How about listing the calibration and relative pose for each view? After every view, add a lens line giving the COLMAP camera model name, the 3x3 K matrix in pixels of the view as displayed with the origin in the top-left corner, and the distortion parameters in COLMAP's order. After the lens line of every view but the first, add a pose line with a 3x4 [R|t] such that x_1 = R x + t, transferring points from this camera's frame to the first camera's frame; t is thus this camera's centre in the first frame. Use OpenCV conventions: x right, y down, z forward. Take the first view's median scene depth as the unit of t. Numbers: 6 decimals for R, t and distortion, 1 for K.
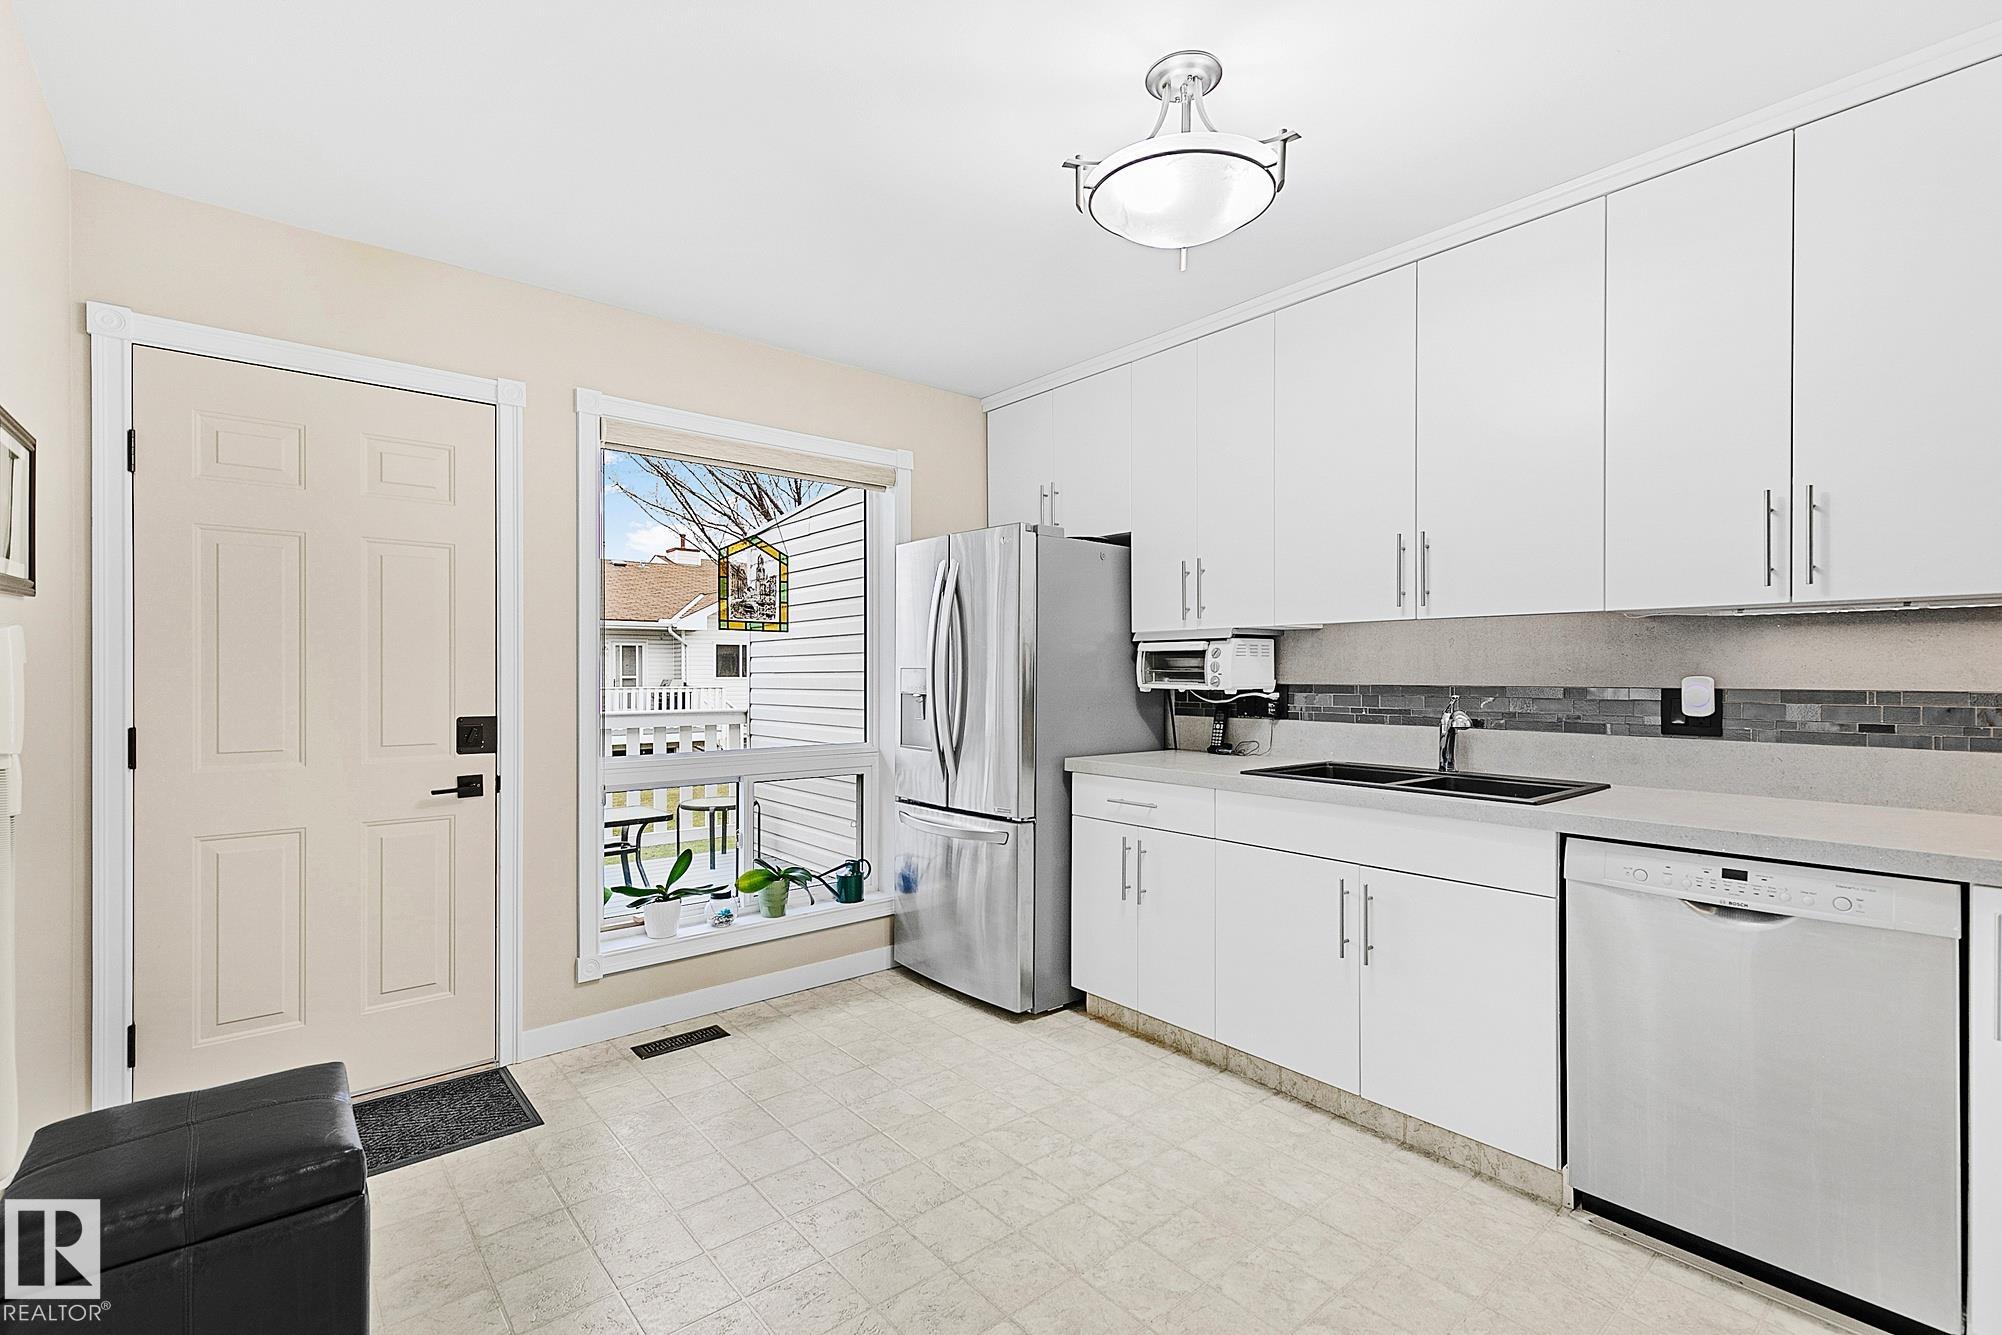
lens RADIAL K [[905.1, 0, 987.7], [0, 905.1, 675.5], [0, 0, 1]] dist [0.011758, -0.002456]
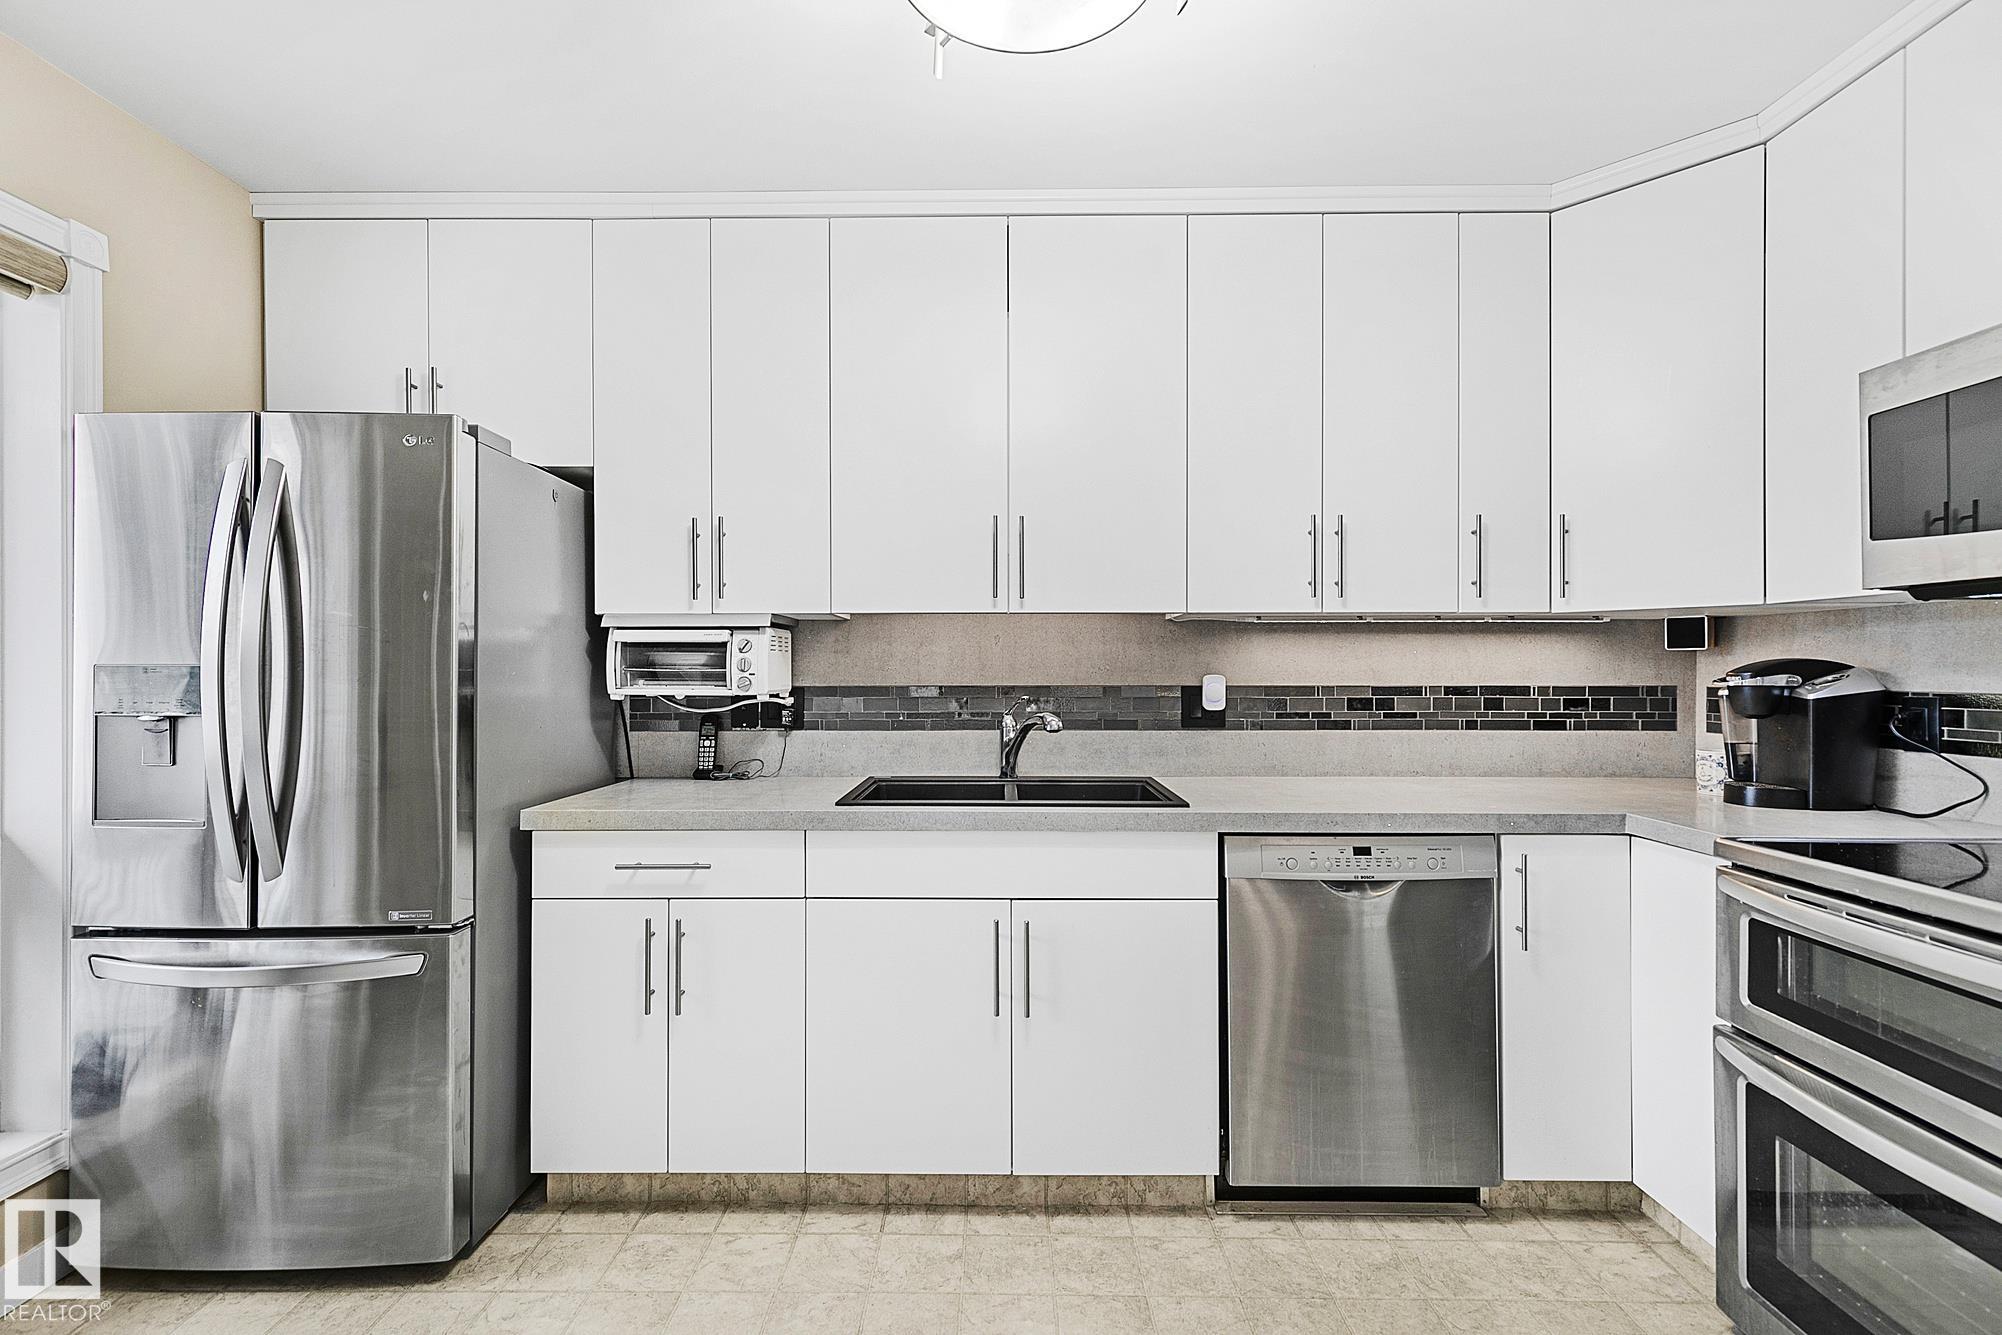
lens RADIAL K [[905.1, 0, 993.7], [0, 905.1, 671.0], [0, 0, 1]] dist [0.011758, -0.002456]
pose [[0.645780, 0.000047, 0.763524, -0.186460], [0.004514, 0.999982, -0.003880, -0.000520], [-0.763510, 0.005952, 0.645768, 0.356342]]
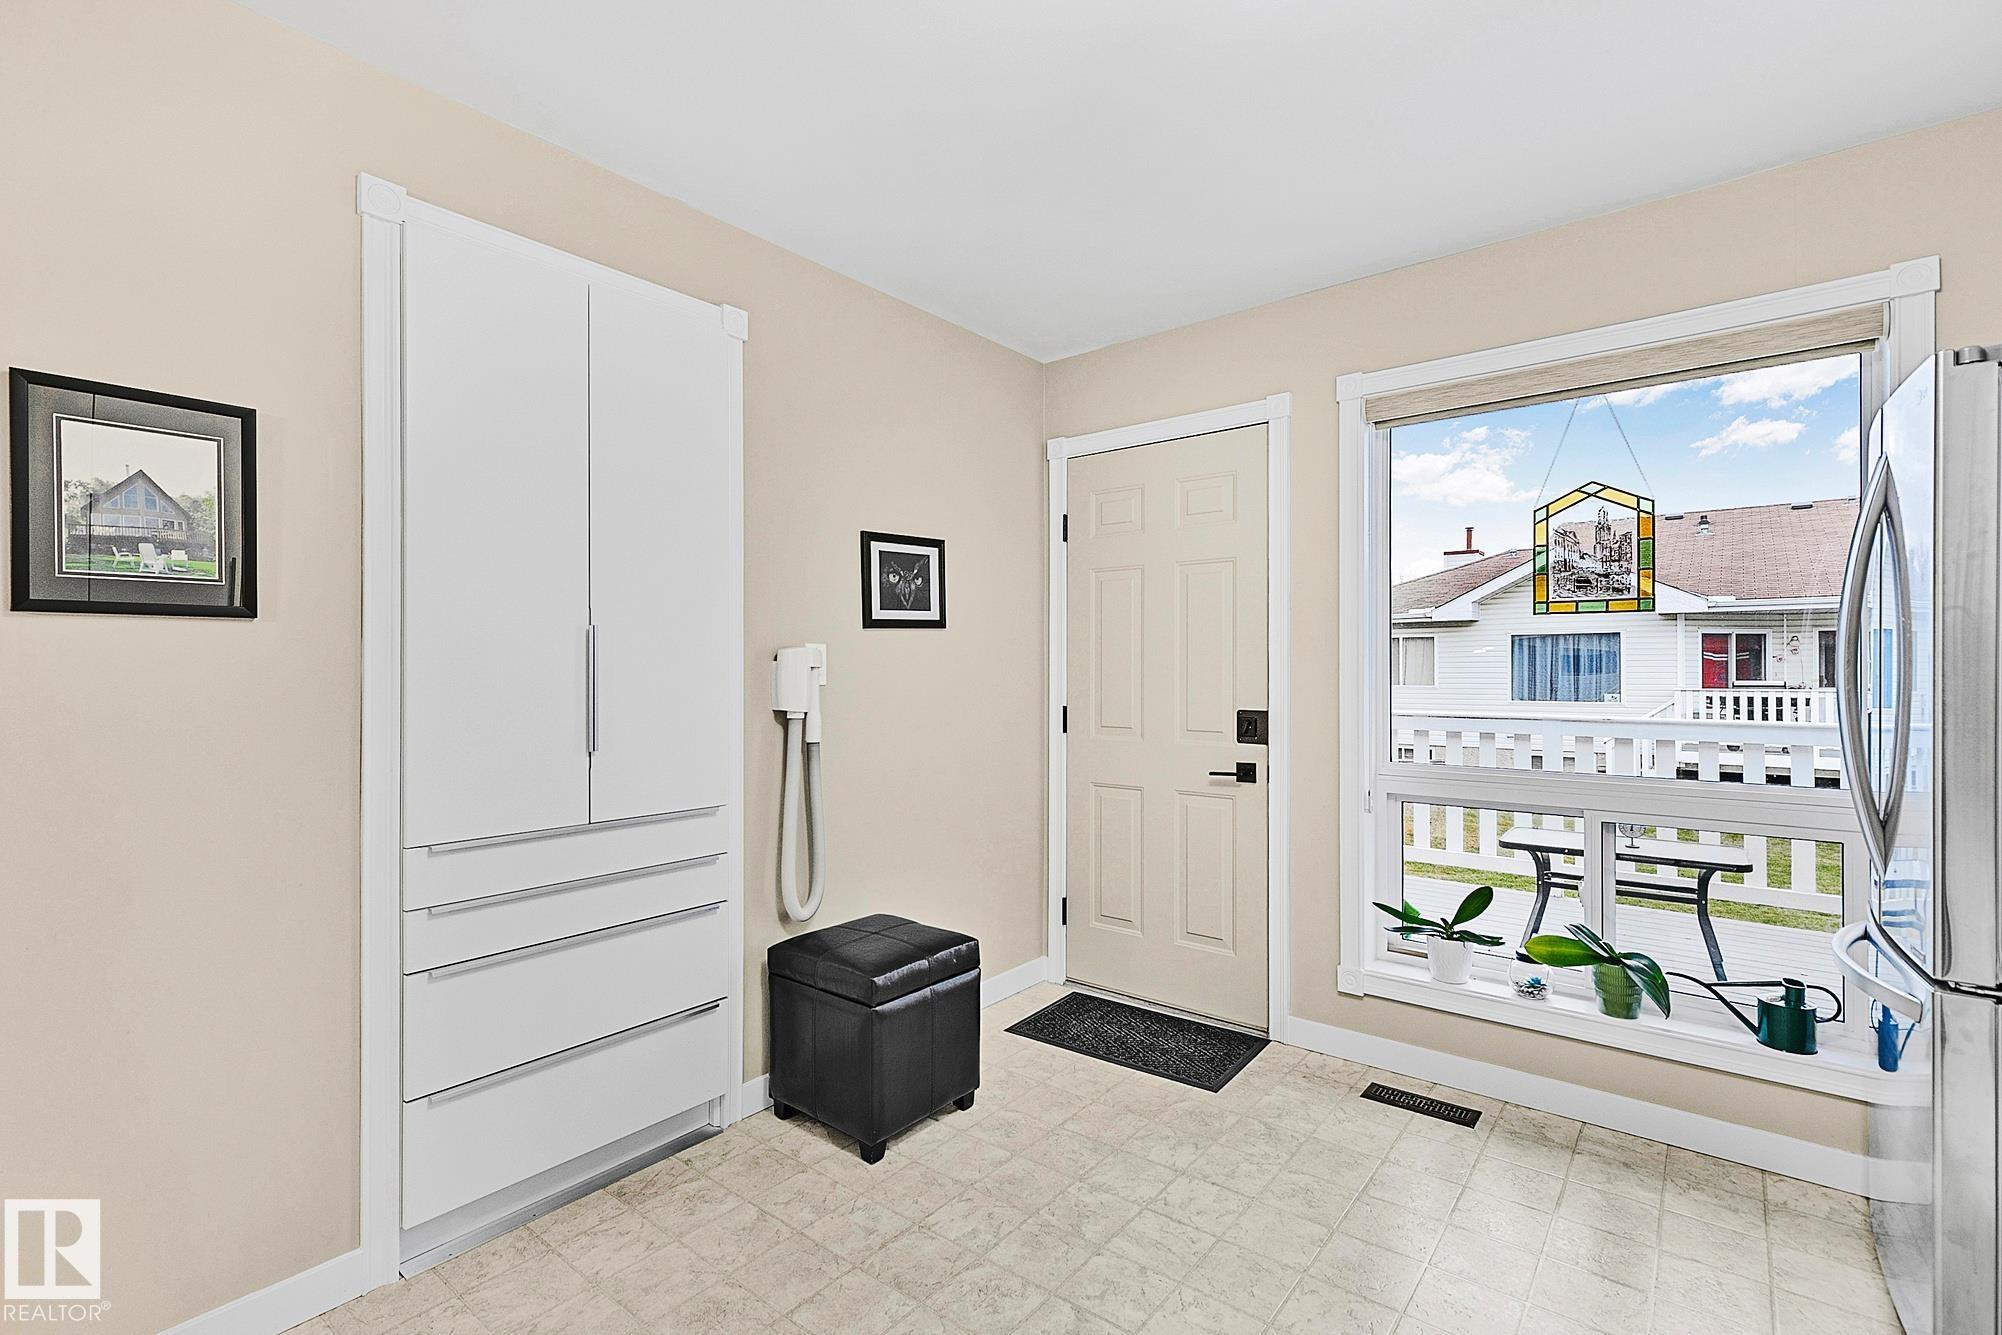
lens RADIAL K [[905.1, 0, 996.7], [0, 905.1, 671.7], [0, 0, 1]] dist [0.011758, -0.002456]
pose [[0.204088, 0.000511, -0.978952, 0.445403], [-0.004918, 0.999988, -0.000503, 0.000587], [0.978940, 0.004917, 0.204088, 0.469159]]
